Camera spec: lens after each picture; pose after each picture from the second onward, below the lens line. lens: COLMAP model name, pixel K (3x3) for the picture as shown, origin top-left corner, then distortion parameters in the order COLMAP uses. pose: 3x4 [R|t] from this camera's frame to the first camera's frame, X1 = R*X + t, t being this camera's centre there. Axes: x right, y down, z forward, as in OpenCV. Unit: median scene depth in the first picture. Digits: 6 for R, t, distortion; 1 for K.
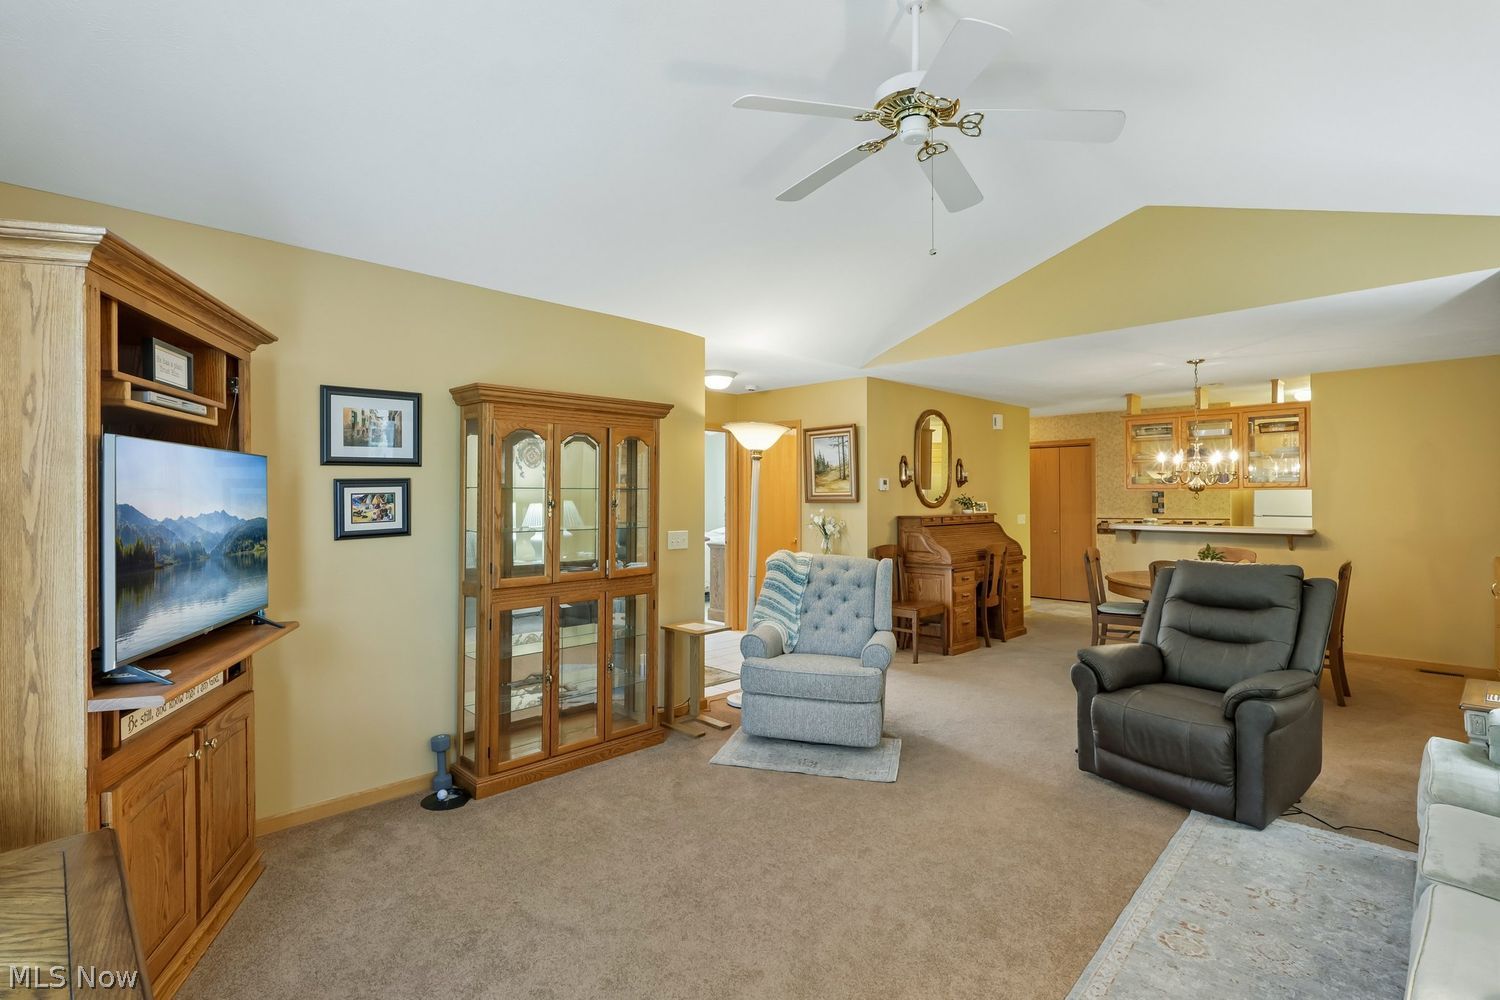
lens RADIAL K [[704.9, 0, 748.9], [0, 704.9, 491.9], [0, 0, 1]] dist [-0.004249, -0.000925]
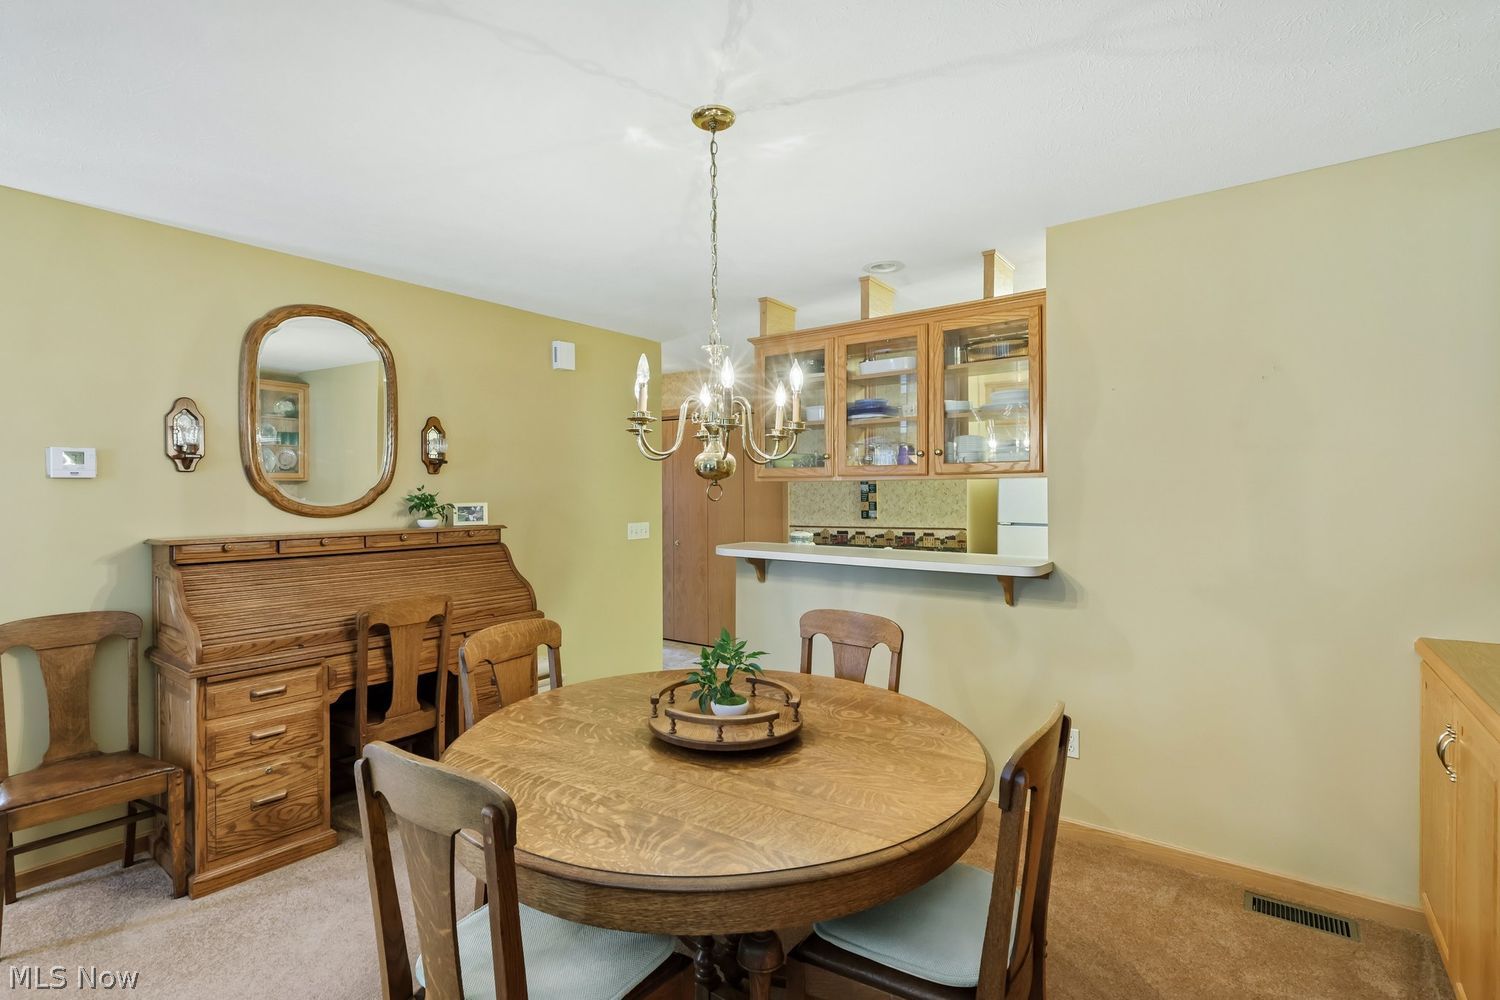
lens RADIAL K [[704.9, 0, 748.9], [0, 704.9, 491.9], [0, 0, 1]] dist [-0.004249, -0.000925]
pose [[0.987779, -0.000579, 0.155861, 0.528804], [-0.000660, 0.999969, 0.007898, 0.003057], [-0.155861, -0.007904, 0.987747, 0.565284]]
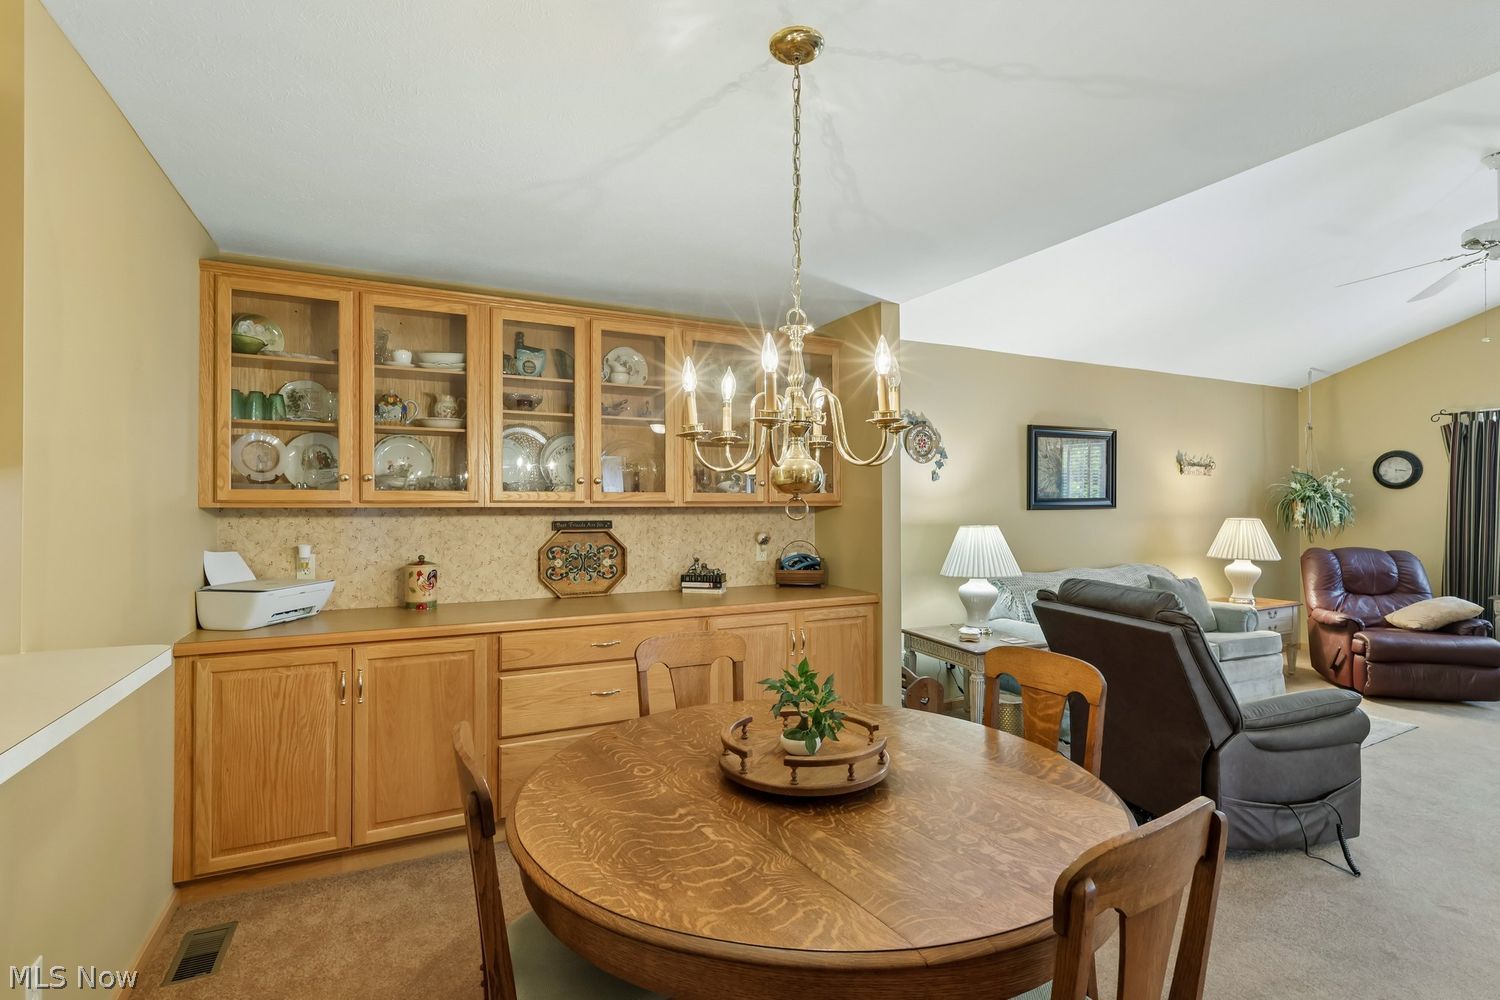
lens RADIAL K [[700.9, 0, 743.5], [0, 700.9, 499.1], [0, 0, 1]] dist [-0.003745, -0.000232]
pose [[-0.947636, 0.006708, 0.319282, 0.500515], [0.002594, 0.999908, -0.013307, 0.005695], [-0.319342, -0.011782, -0.947566, 1.132889]]
